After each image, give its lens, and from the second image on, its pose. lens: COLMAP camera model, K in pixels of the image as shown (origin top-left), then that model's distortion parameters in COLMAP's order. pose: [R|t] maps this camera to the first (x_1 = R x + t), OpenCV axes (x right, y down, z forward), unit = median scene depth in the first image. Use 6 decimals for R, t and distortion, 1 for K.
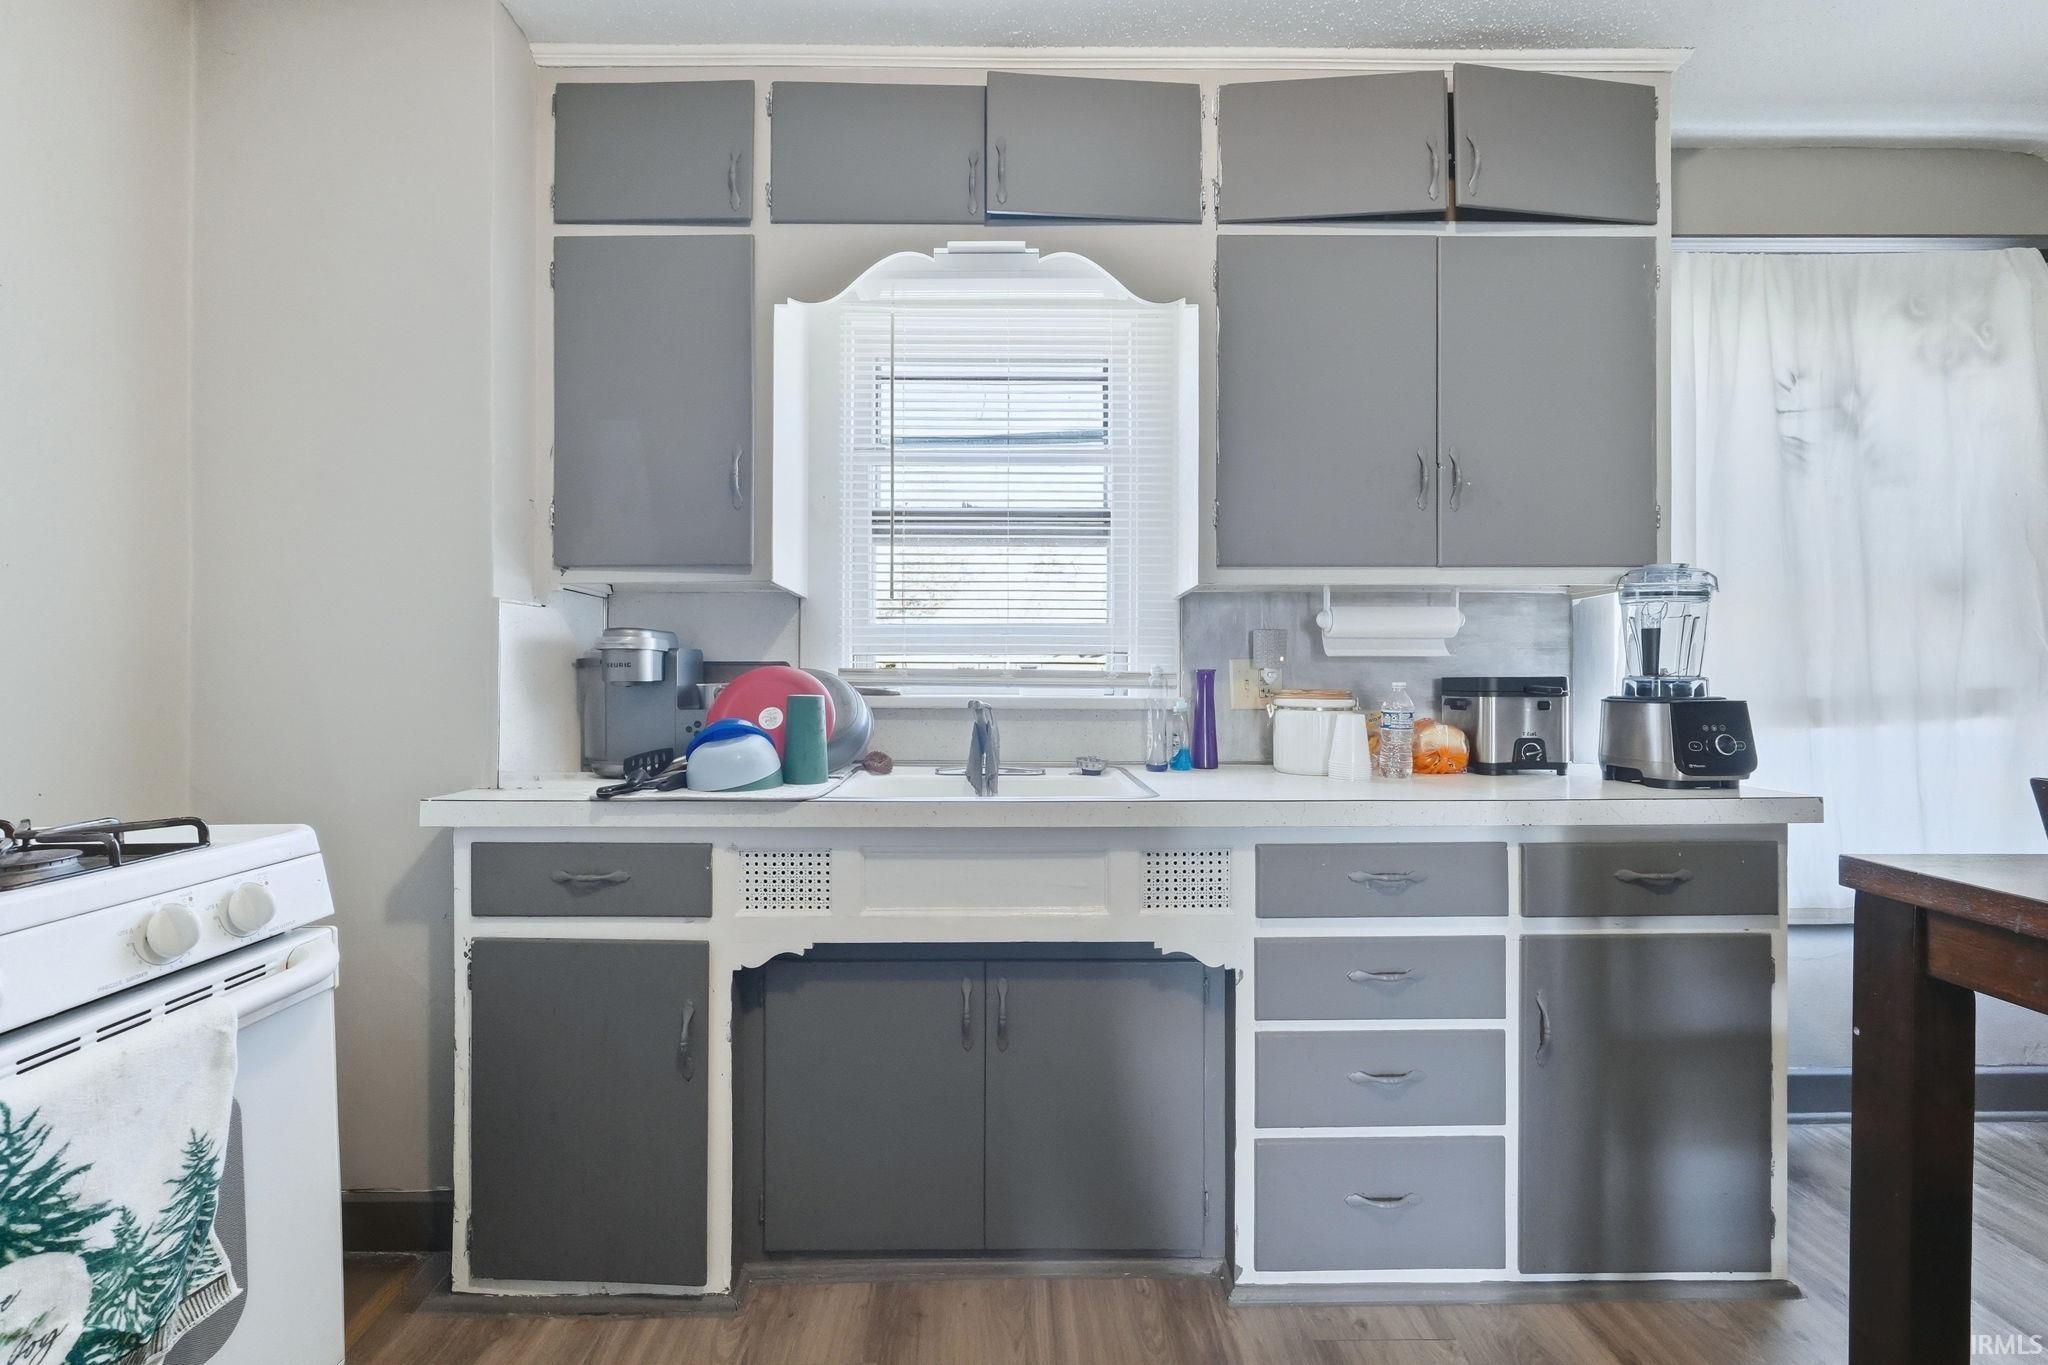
lens RADIAL K [[862.2, 0, 1016.7], [0, 862.2, 679.0], [0, 0, 1]] dist [-0.002662, 0.000051]
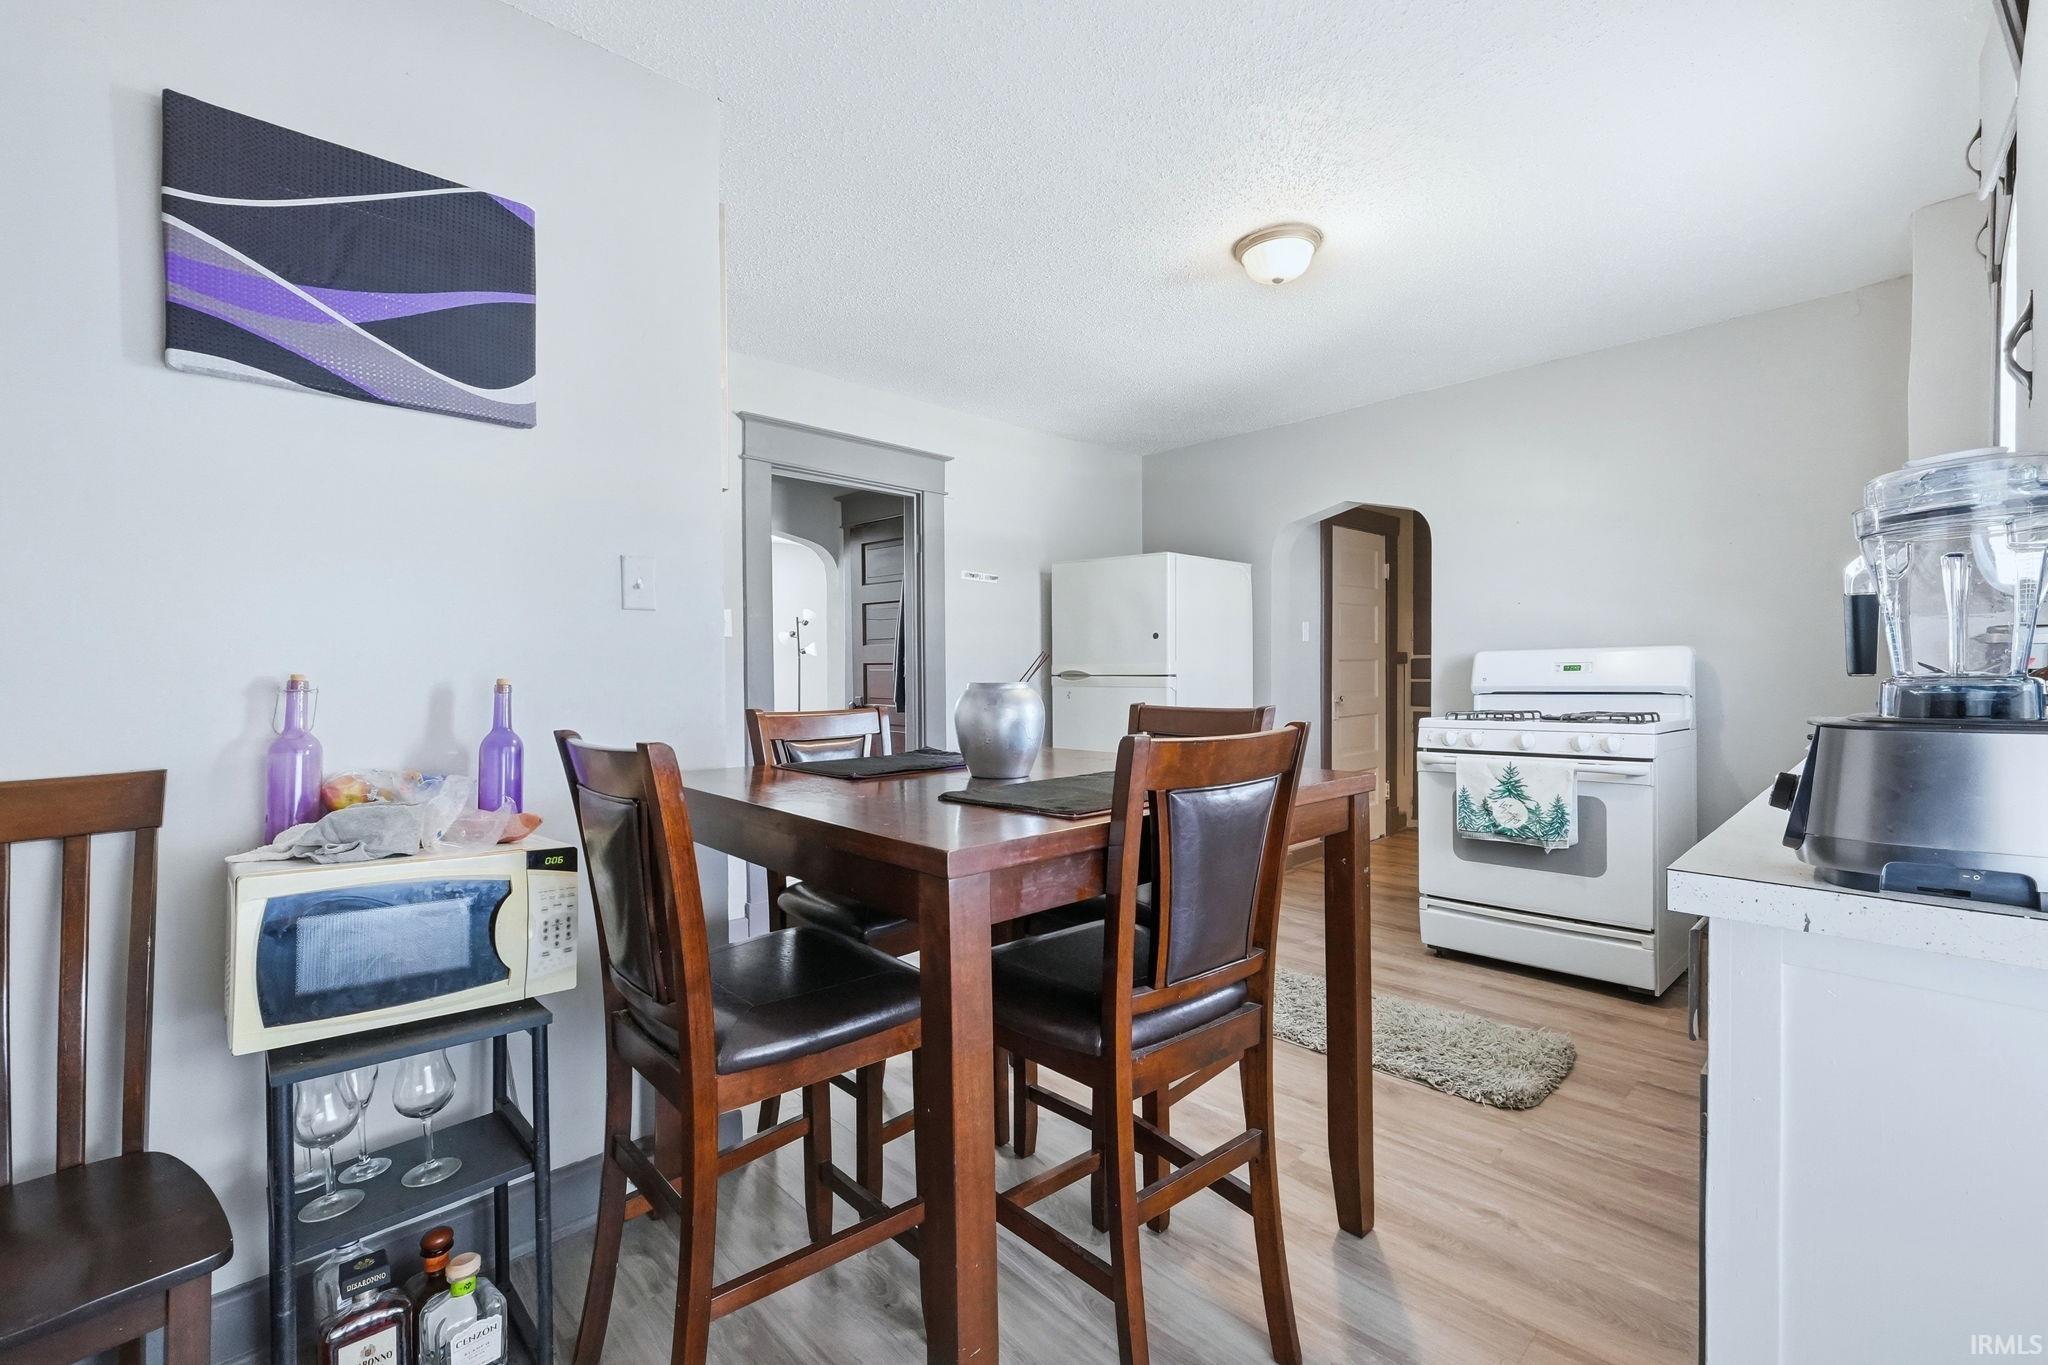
lens RADIAL K [[867.2, 0, 1016.6], [0, 867.2, 667.4], [0, 0, 1]] dist [-0.001342, -0.000048]
pose [[-0.737367, 0.003516, -0.675483, 1.462512], [0.010077, 0.999932, -0.005795, -0.004663], [0.675417, -0.011080, -0.737353, 0.991078]]
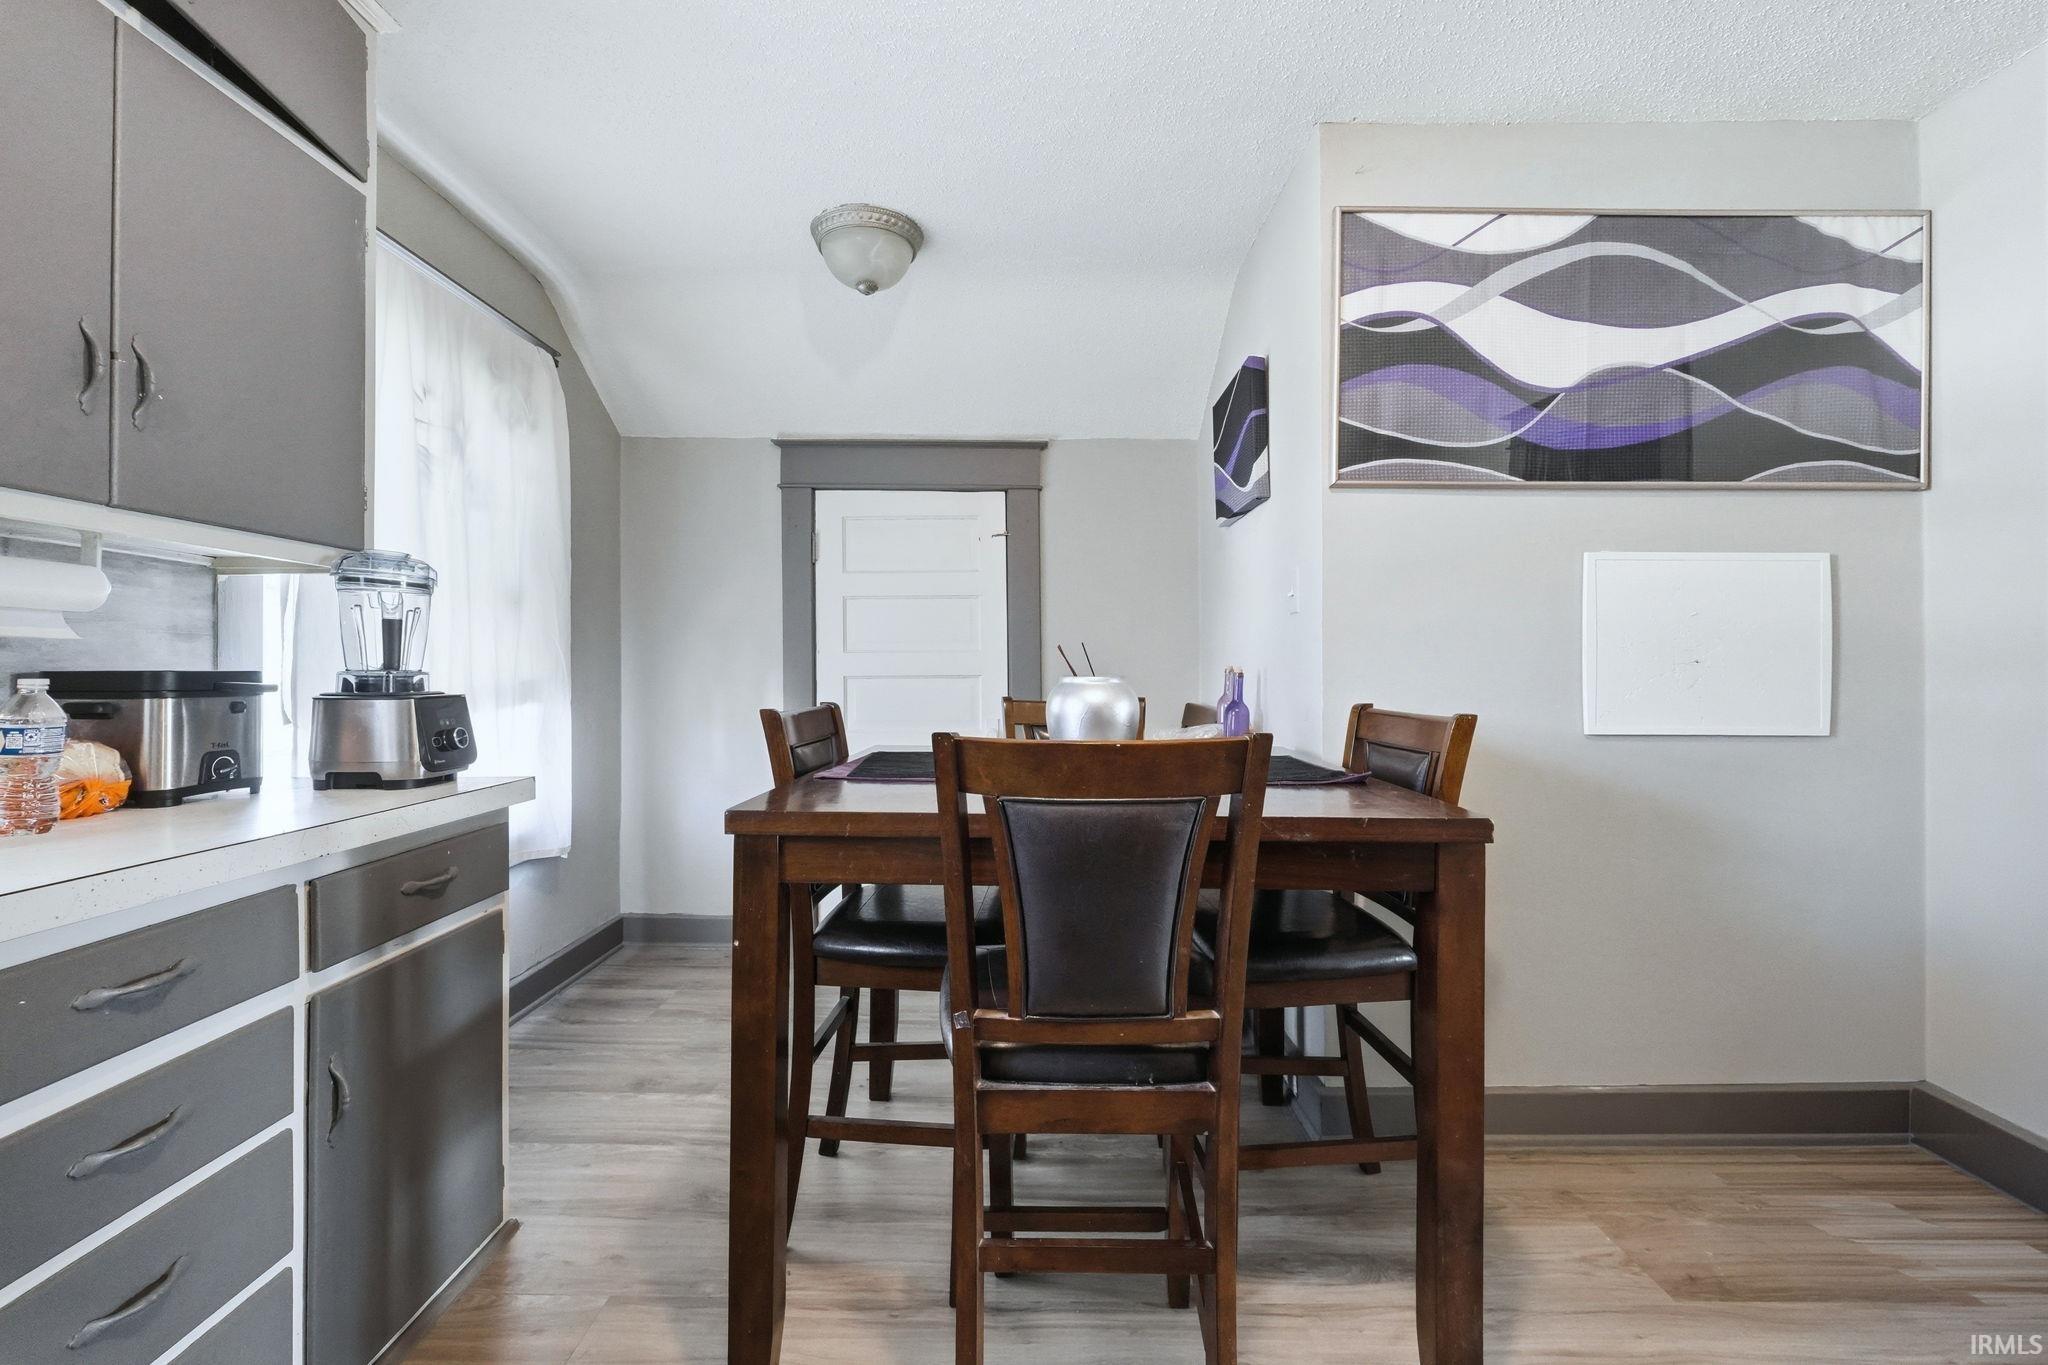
lens RADIAL K [[854.8, 0, 1014.9], [0, 854.8, 667.1], [0, 0, 1]] dist [-0.002072, -0.000255]
pose [[0.013234, 0.006436, 0.999892, -0.166826], [0.001240, 0.999978, -0.006453, -0.000017], [-0.999912, 0.001325, 0.013226, 0.295134]]
